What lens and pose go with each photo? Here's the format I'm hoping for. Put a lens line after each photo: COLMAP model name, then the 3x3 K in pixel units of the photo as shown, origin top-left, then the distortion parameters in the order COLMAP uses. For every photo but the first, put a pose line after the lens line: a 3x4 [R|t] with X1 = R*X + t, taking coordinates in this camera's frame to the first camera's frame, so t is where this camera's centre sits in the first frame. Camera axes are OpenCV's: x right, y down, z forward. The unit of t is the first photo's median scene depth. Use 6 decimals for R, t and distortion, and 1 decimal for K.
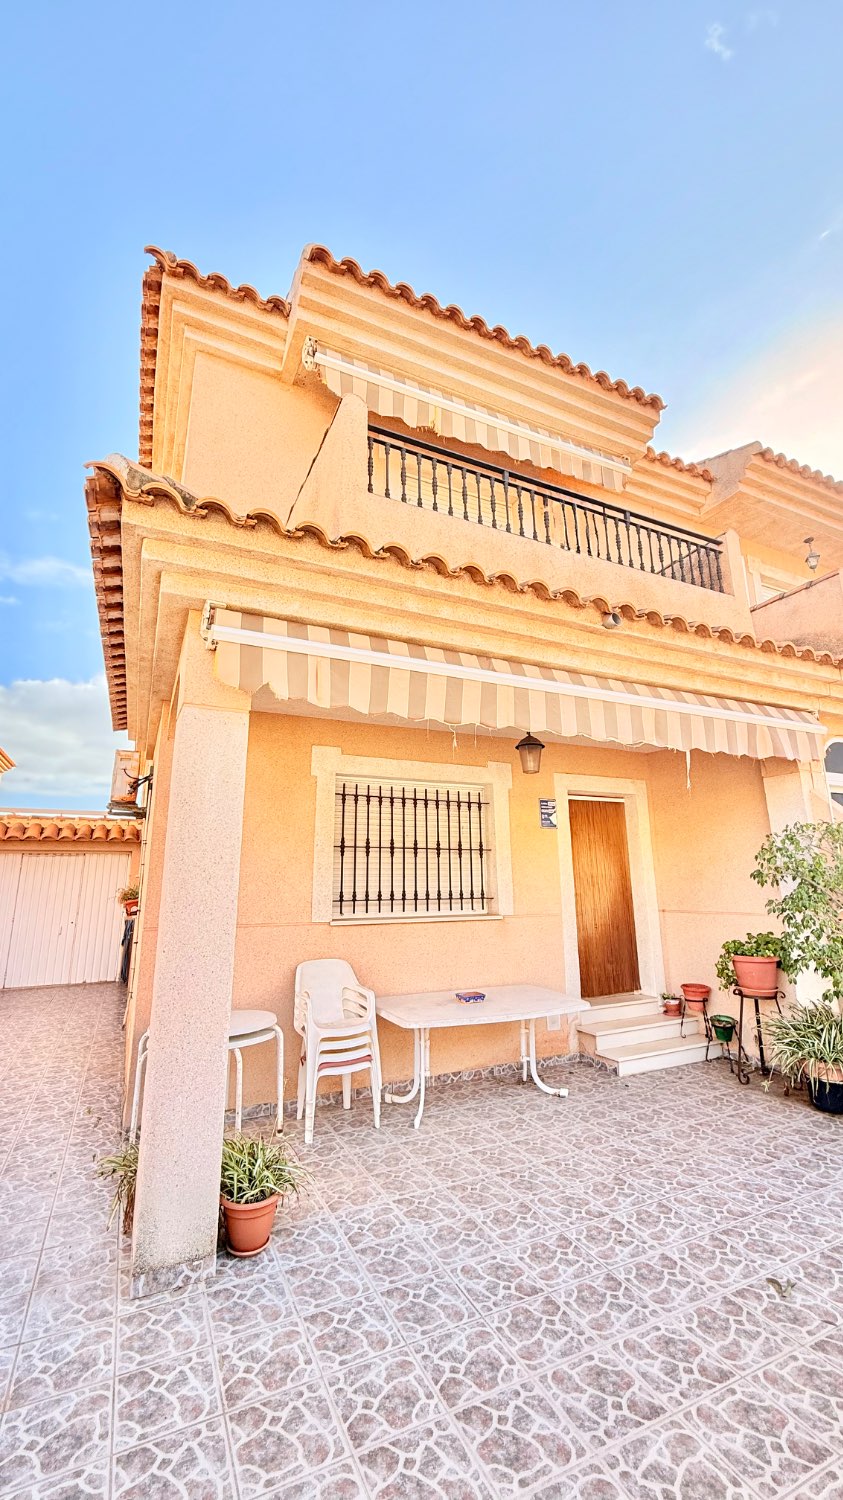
lens RADIAL K [[597.5, 0, 422.4], [0, 597.5, 748.9], [0, 0, 1]] dist [0.002489, -0.000440]
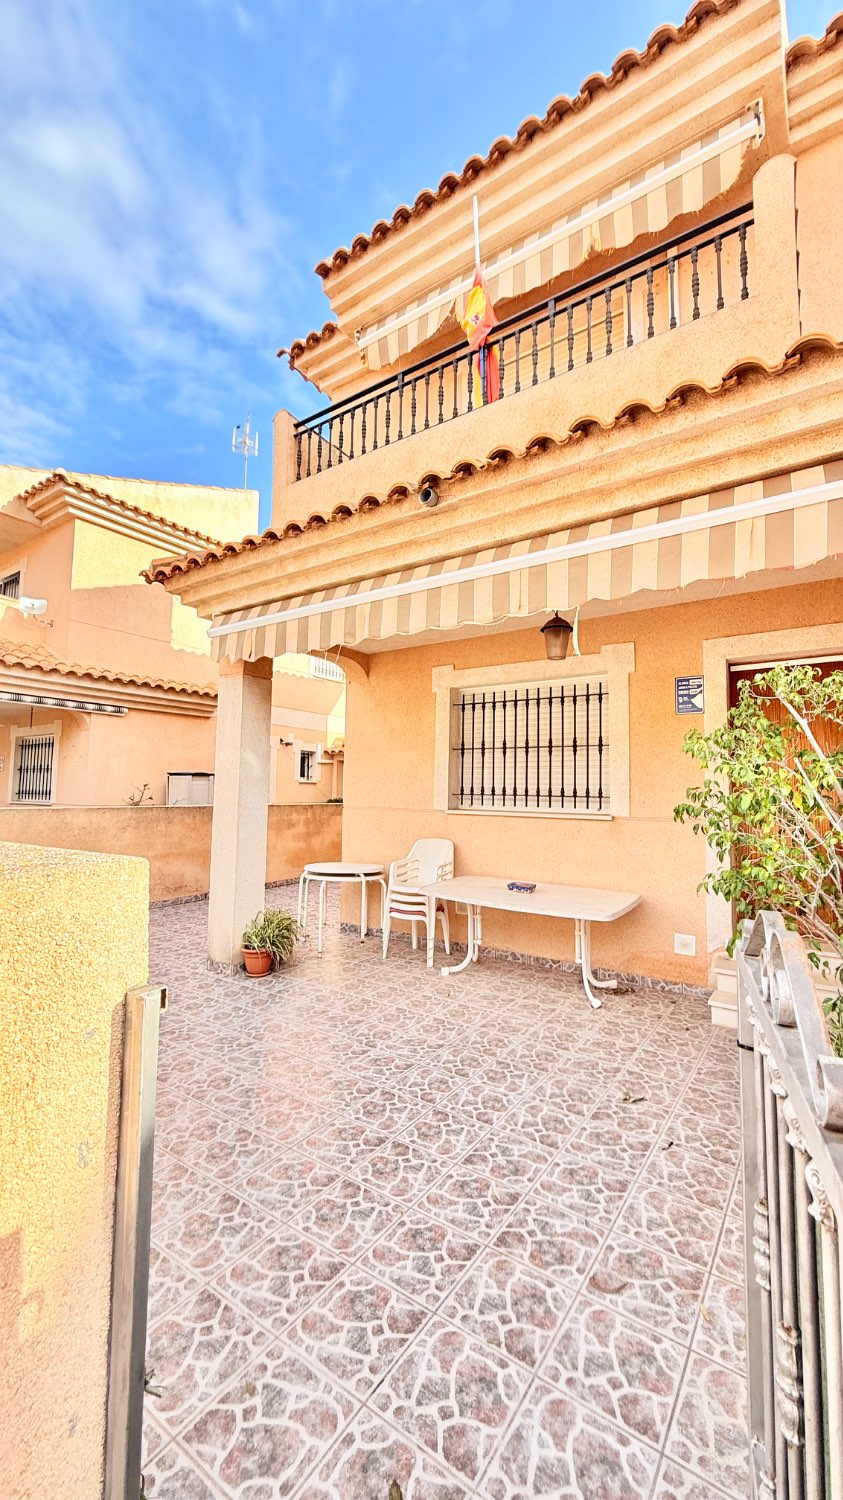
lens RADIAL K [[597.5, 0, 420.8], [0, 597.5, 748.2], [0, 0, 1]] dist [0.002489, -0.000440]
pose [[0.494440, -0.042370, -0.868179, 0.903549], [0.179049, 0.982356, 0.054028, 0.090204], [0.850571, -0.182160, 0.493302, 0.382329]]
